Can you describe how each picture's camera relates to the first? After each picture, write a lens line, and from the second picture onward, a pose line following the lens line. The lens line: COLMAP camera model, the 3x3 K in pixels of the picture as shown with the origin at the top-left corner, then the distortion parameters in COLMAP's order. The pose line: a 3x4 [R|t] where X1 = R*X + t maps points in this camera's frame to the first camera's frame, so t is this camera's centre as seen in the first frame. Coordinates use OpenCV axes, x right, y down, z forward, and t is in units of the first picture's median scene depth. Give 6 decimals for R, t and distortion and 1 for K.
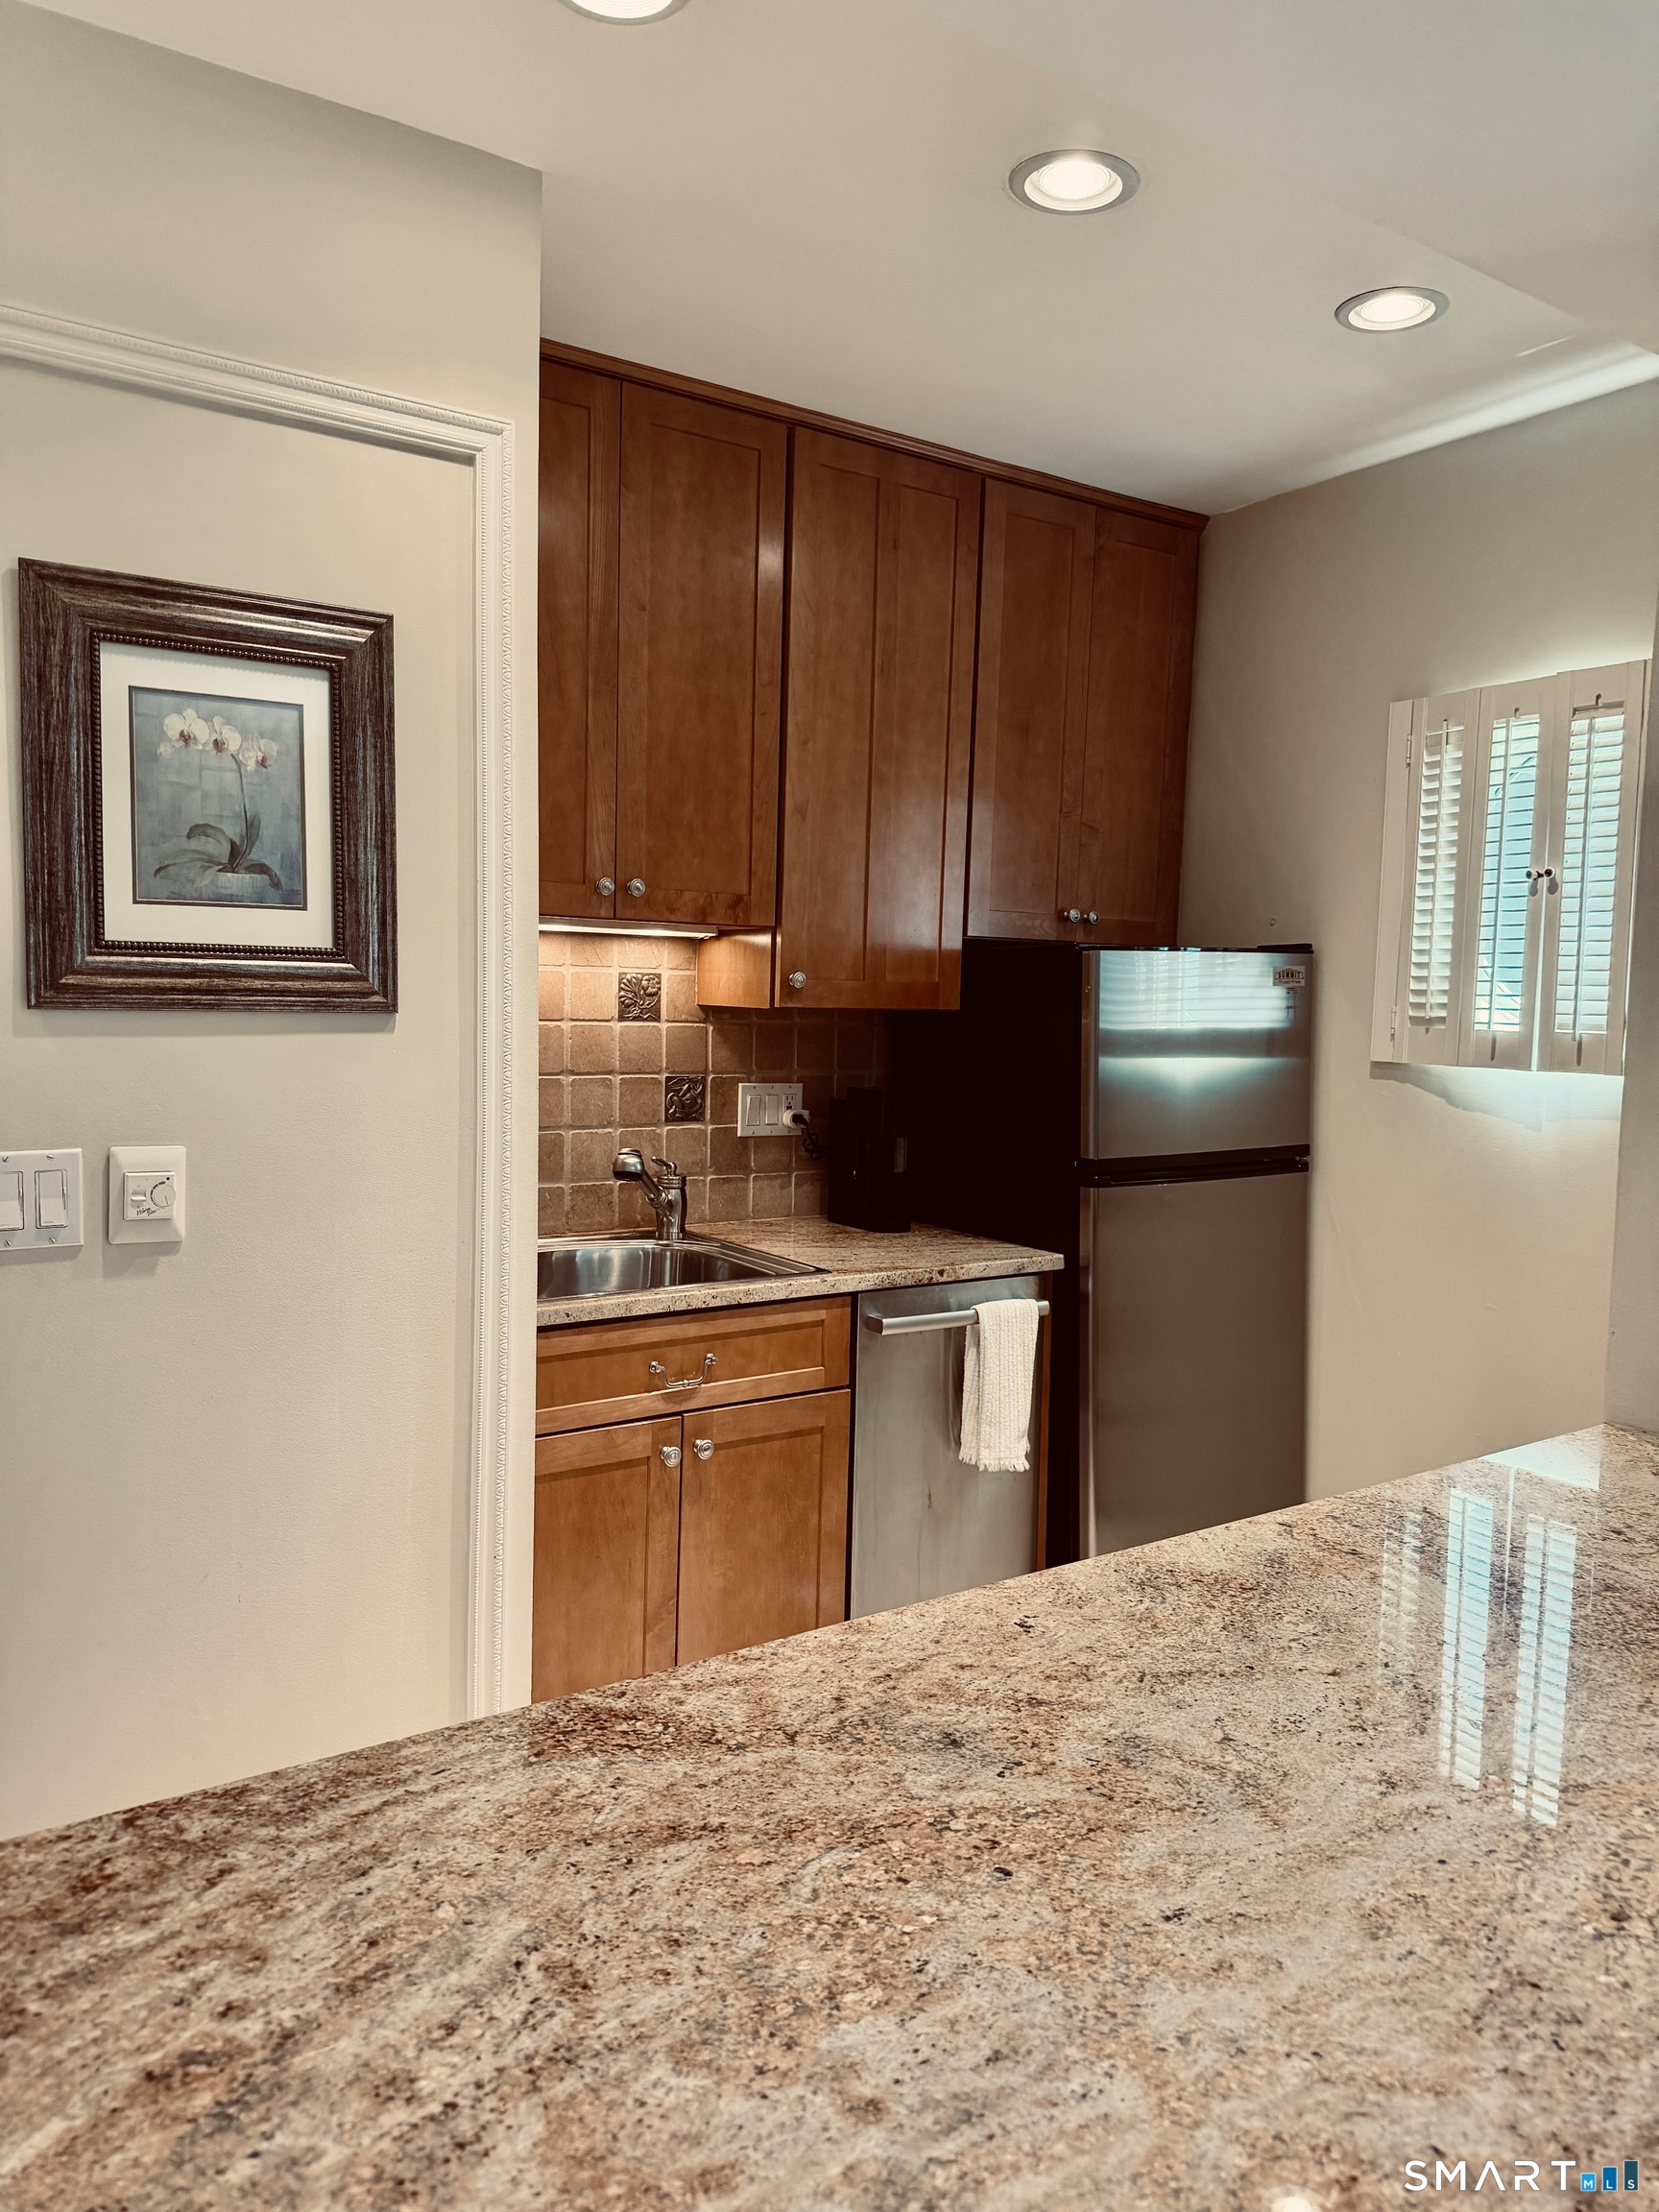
lens RADIAL K [[1535.9, 0, 825.3], [0, 1535.9, 1091.1], [0, 0, 1]] dist [0.047005, -0.061603]
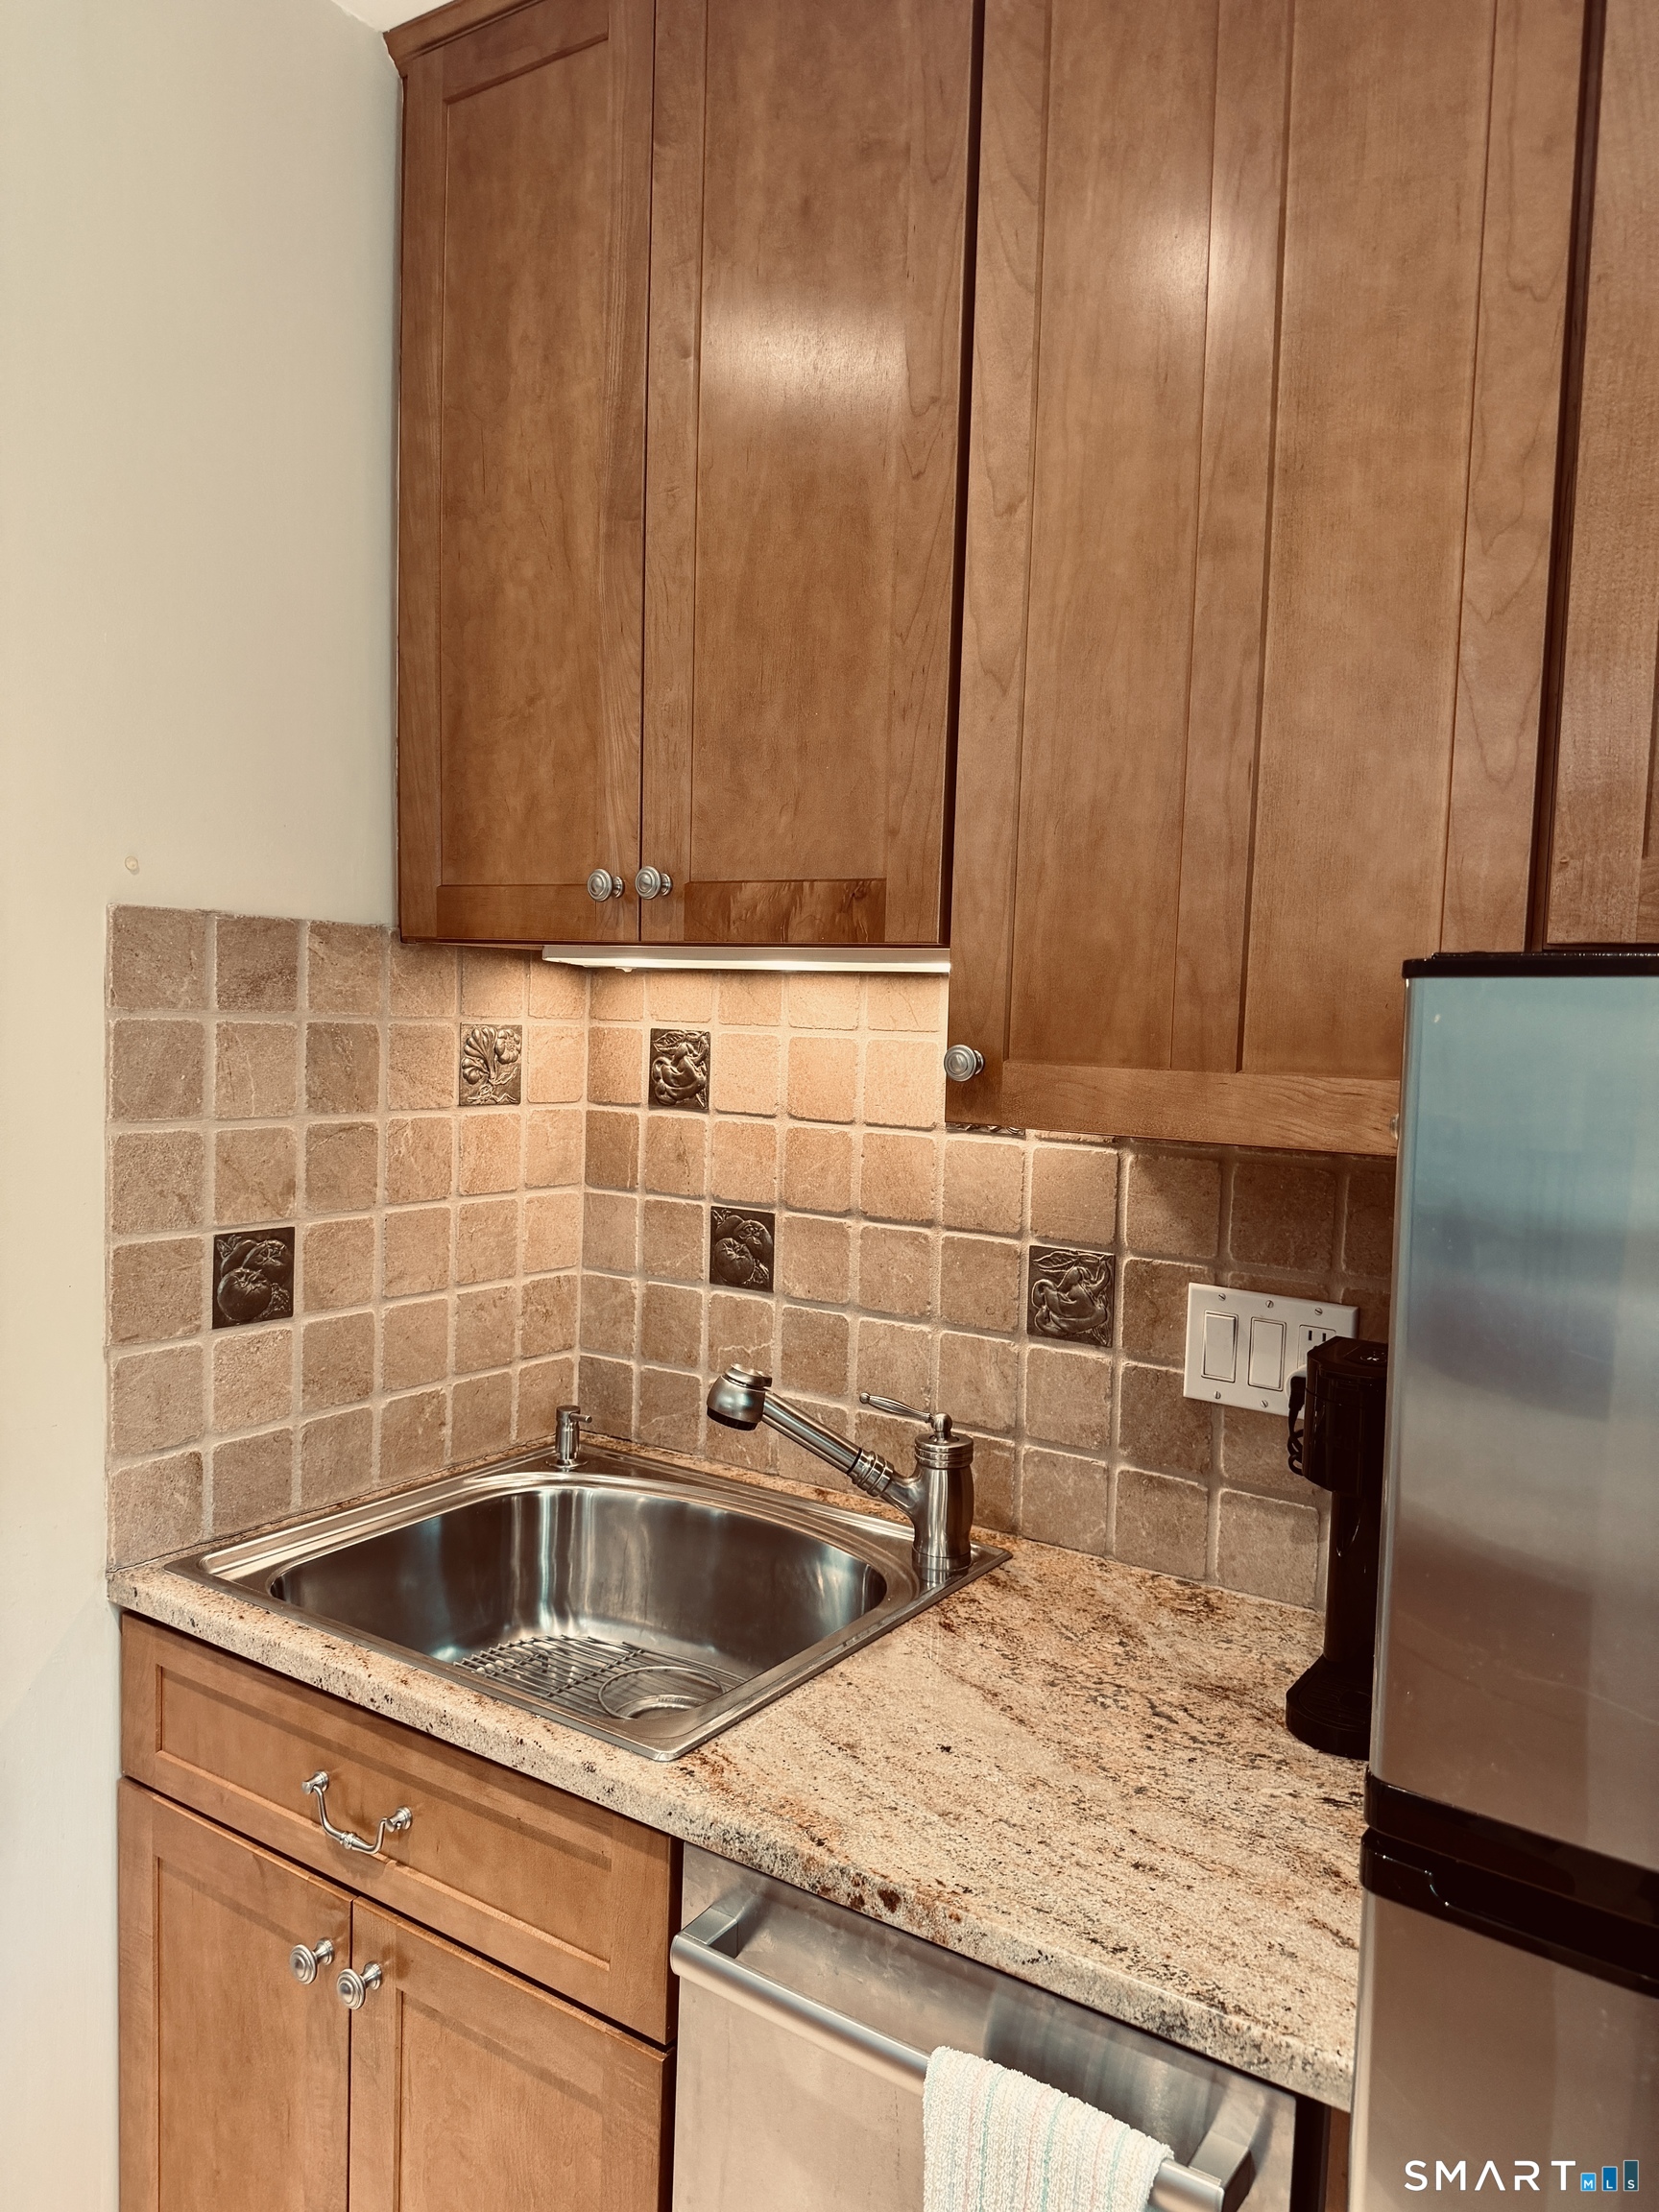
lens RADIAL K [[1535.9, 0, 826.6], [0, 1535.9, 1089.2], [0, 0, 1]] dist [0.047005, -0.061603]
pose [[0.366244, 0.039308, -0.929688, 0.345289], [-0.083224, 0.996487, 0.009347, -0.060423], [0.926790, 0.073949, 0.368229, 0.743480]]
